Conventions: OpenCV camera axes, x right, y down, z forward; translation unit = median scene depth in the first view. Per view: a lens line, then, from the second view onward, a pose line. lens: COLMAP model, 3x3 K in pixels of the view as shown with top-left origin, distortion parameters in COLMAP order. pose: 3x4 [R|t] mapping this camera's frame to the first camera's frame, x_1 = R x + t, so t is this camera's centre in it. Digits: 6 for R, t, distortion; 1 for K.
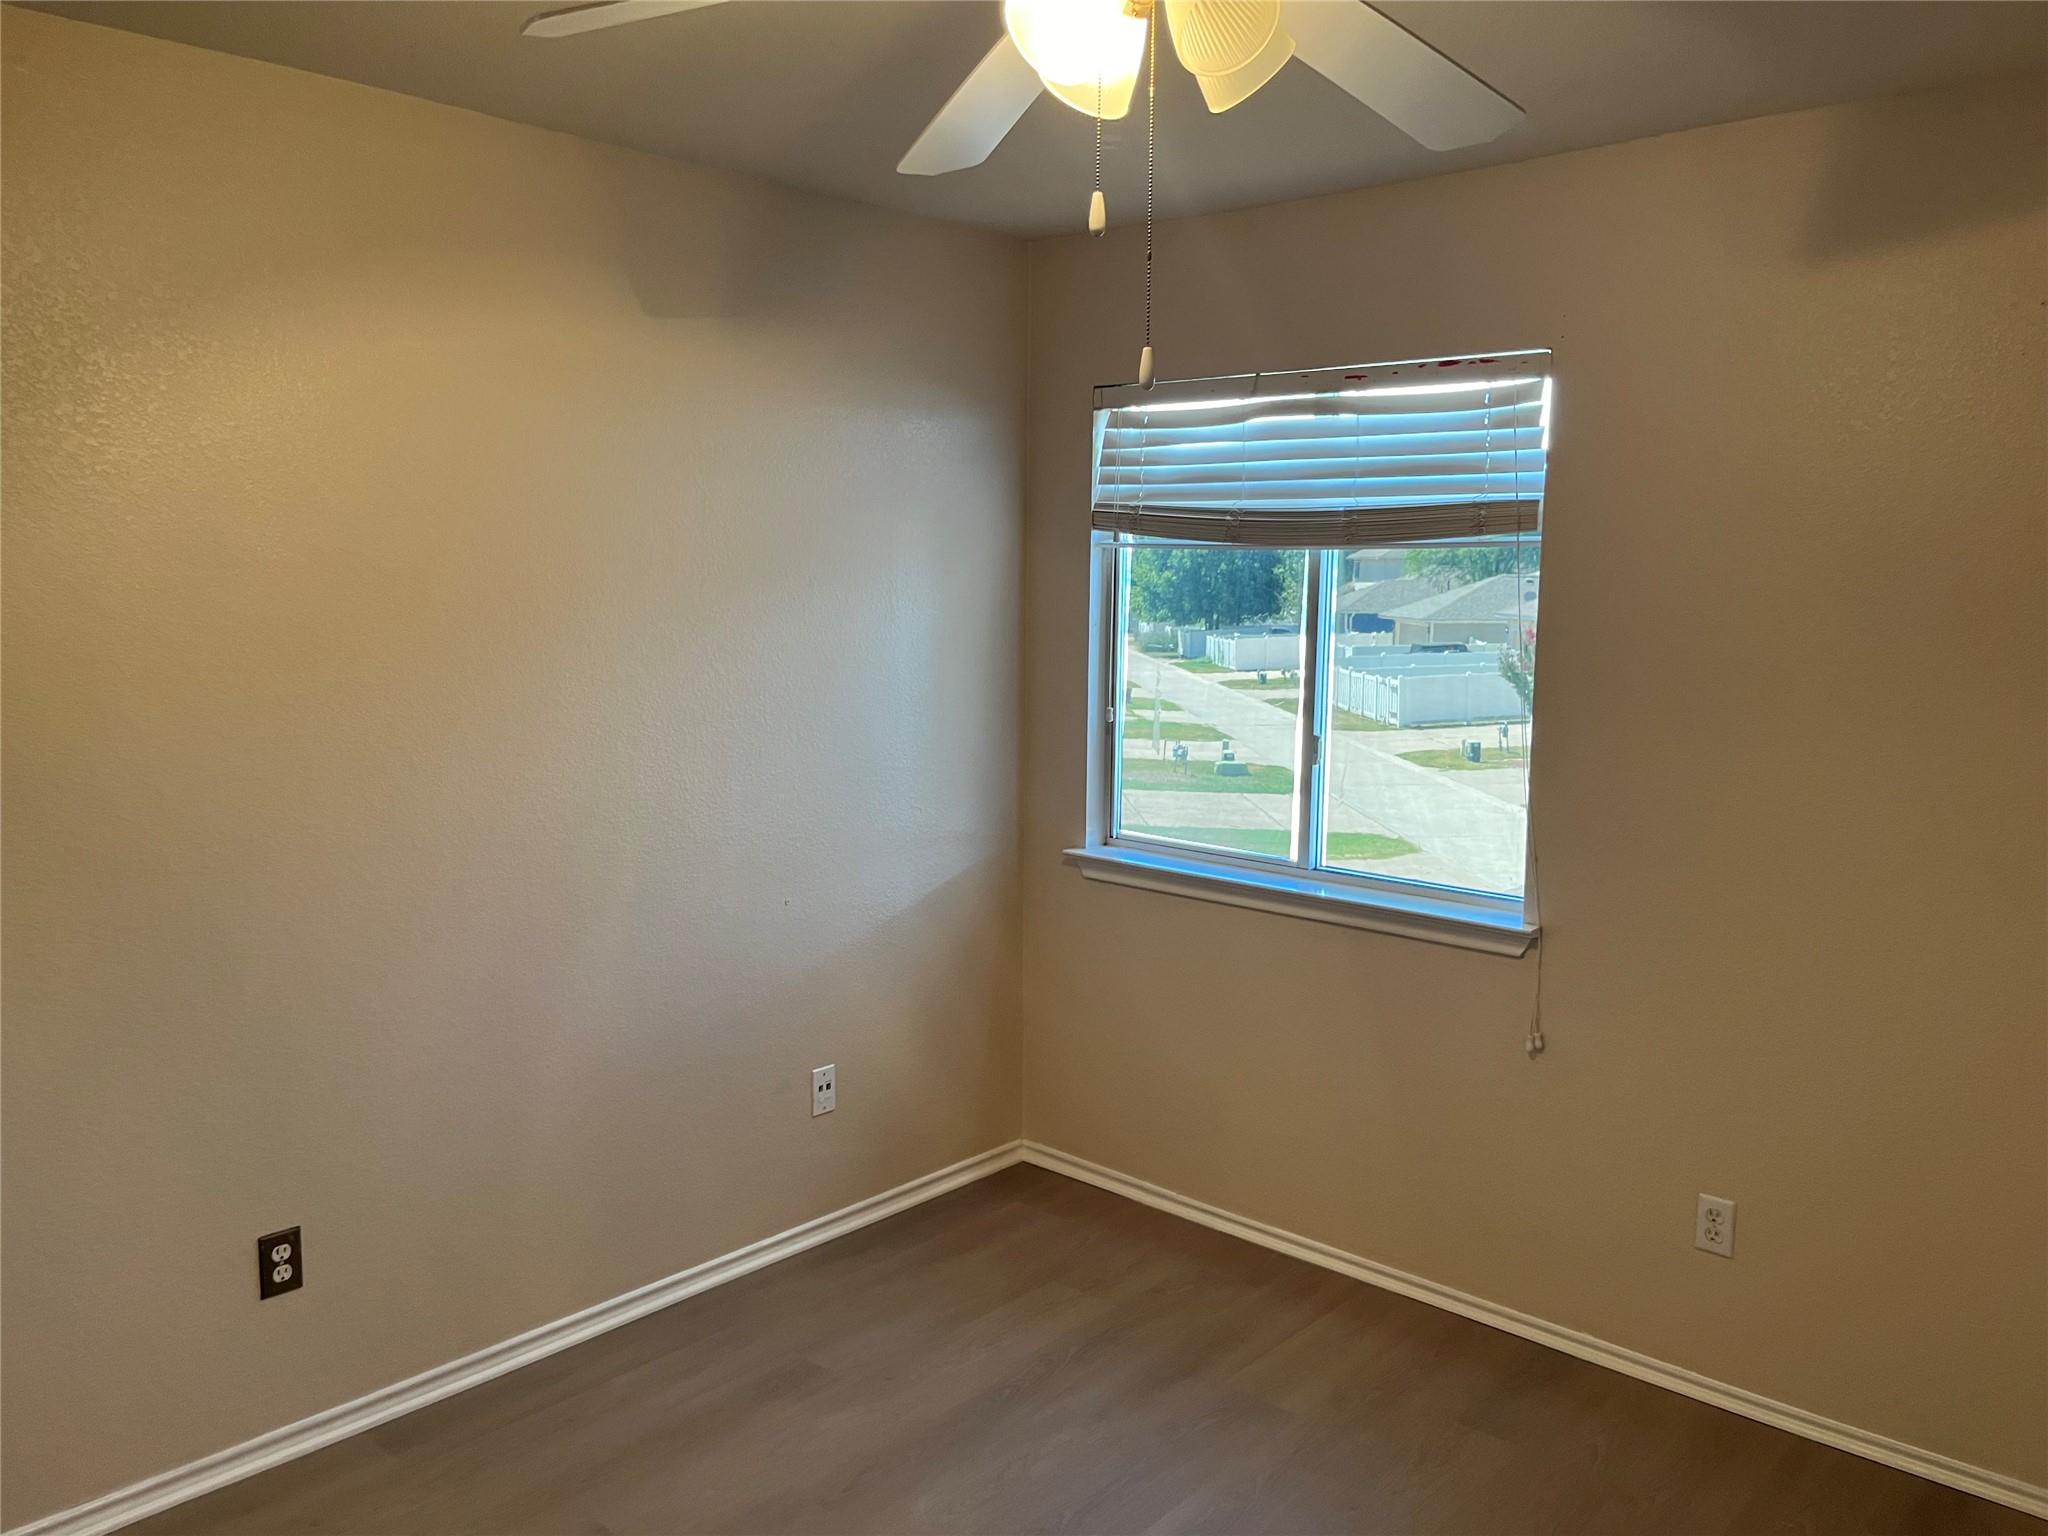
lens RADIAL K [[1560.7, 0, 1016.9], [0, 1560.7, 773.4], [0, 0, 1]] dist [0.003610, -0.004635]
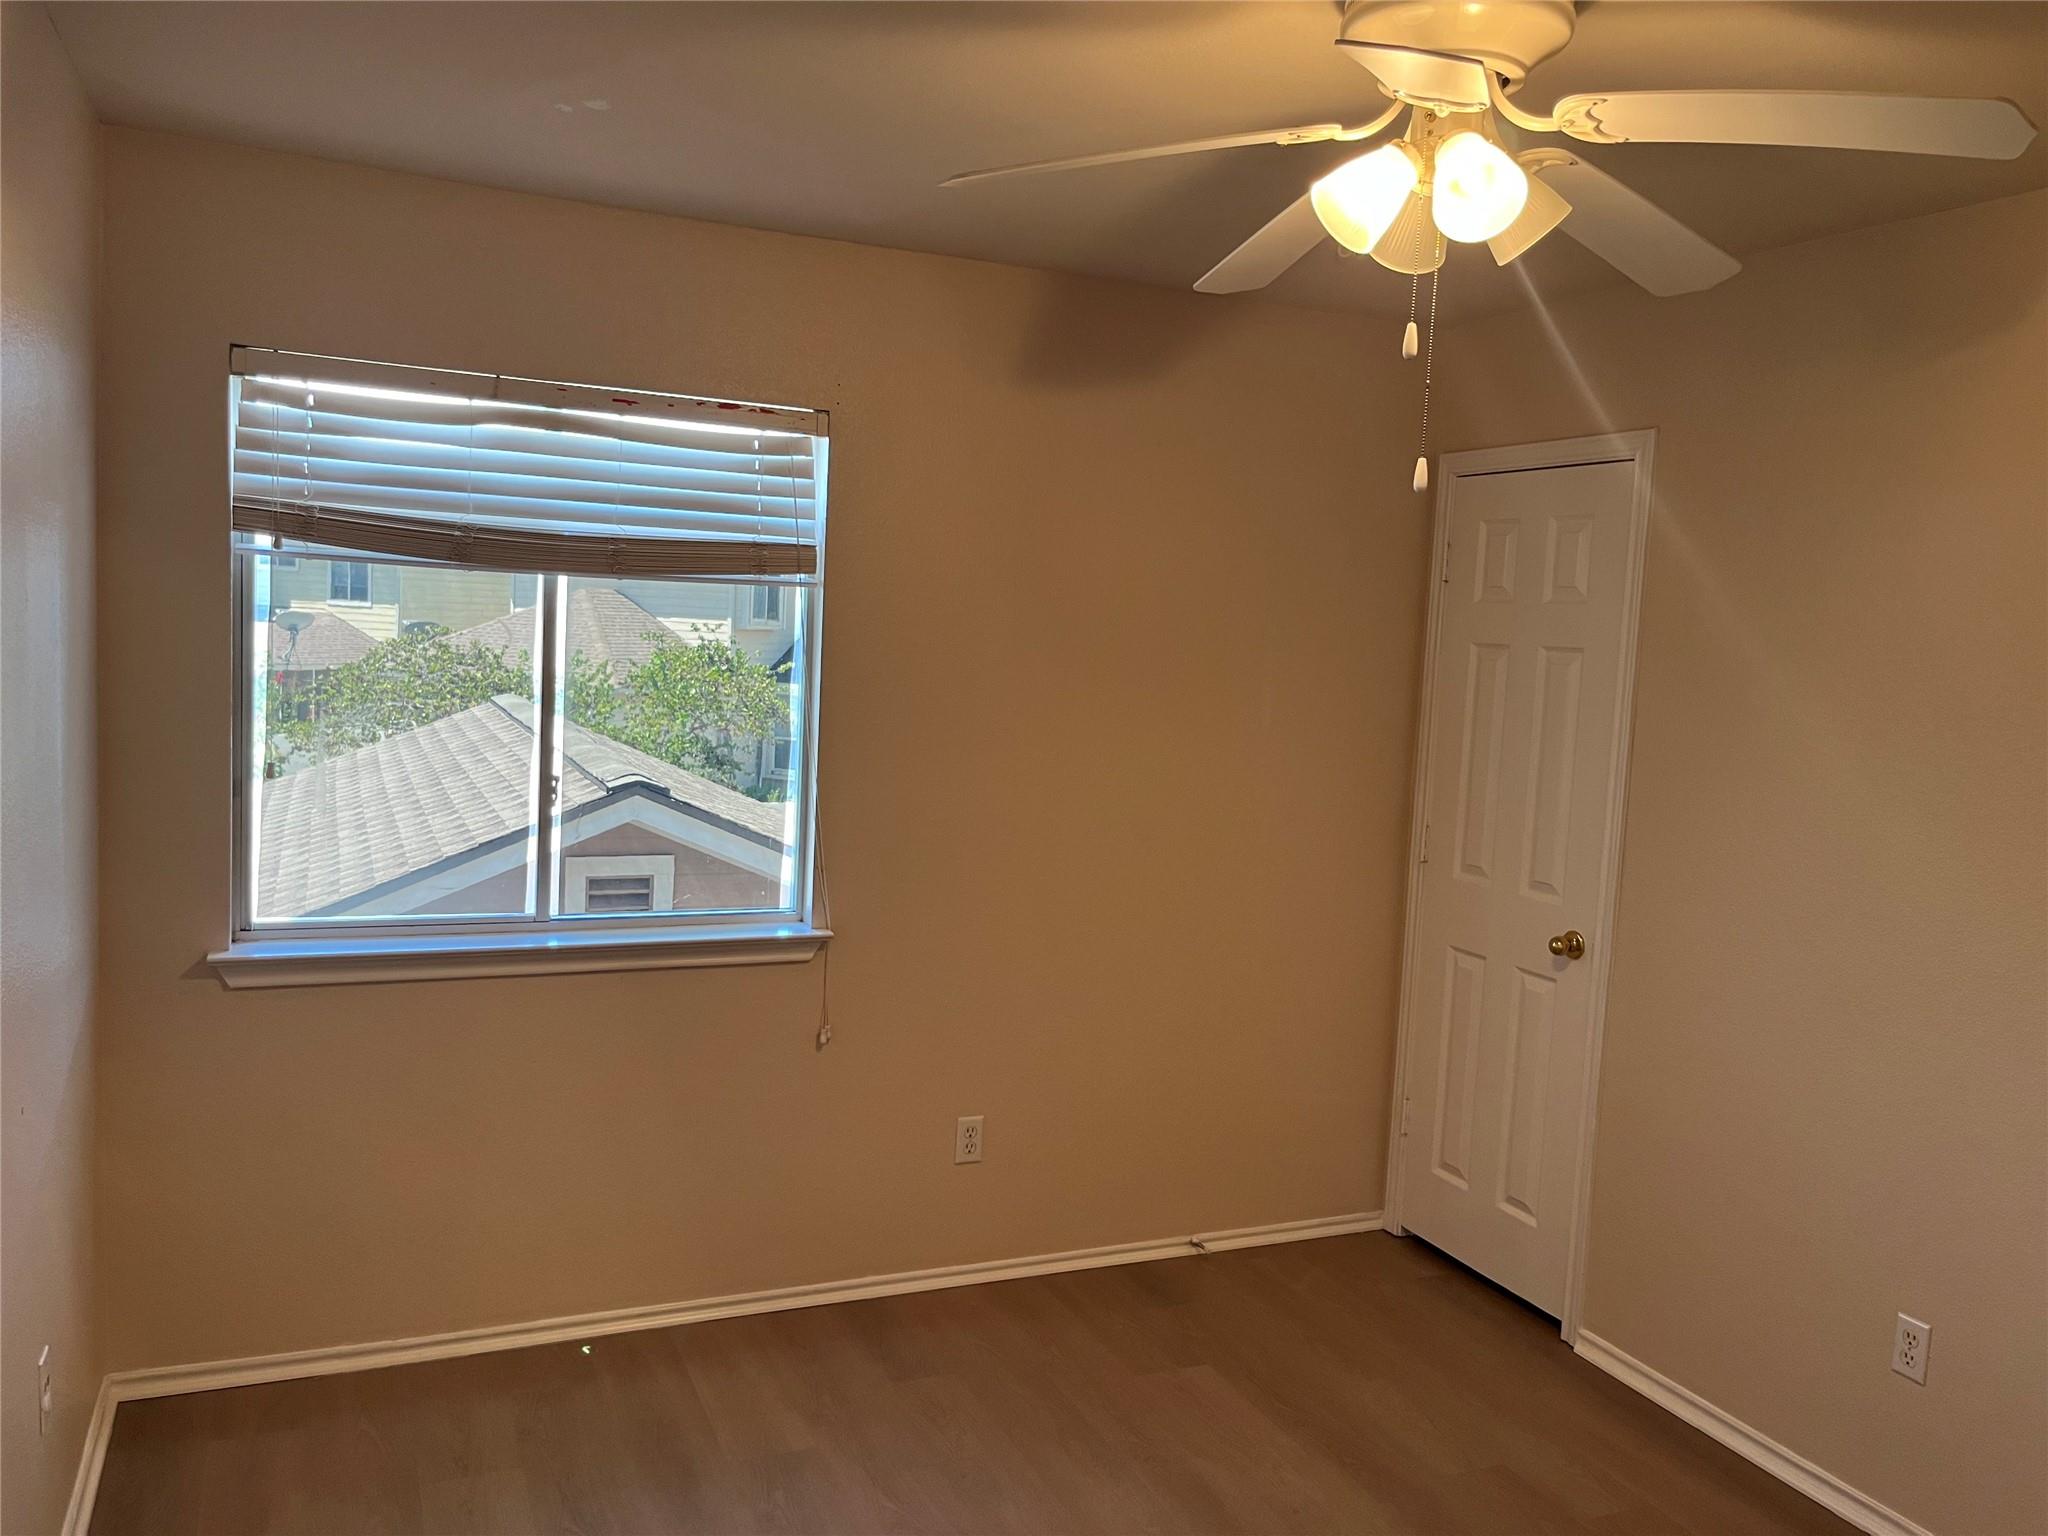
lens RADIAL K [[1560.7, 0, 1017.6], [0, 1560.7, 754.1], [0, 0, 1]] dist [0.003610, -0.004635]
pose [[0.385413, -0.066650, 0.920334, -0.570183], [0.073826, 0.996418, 0.041244, -0.056465], [-0.919786, 0.052048, 0.388953, 0.398104]]
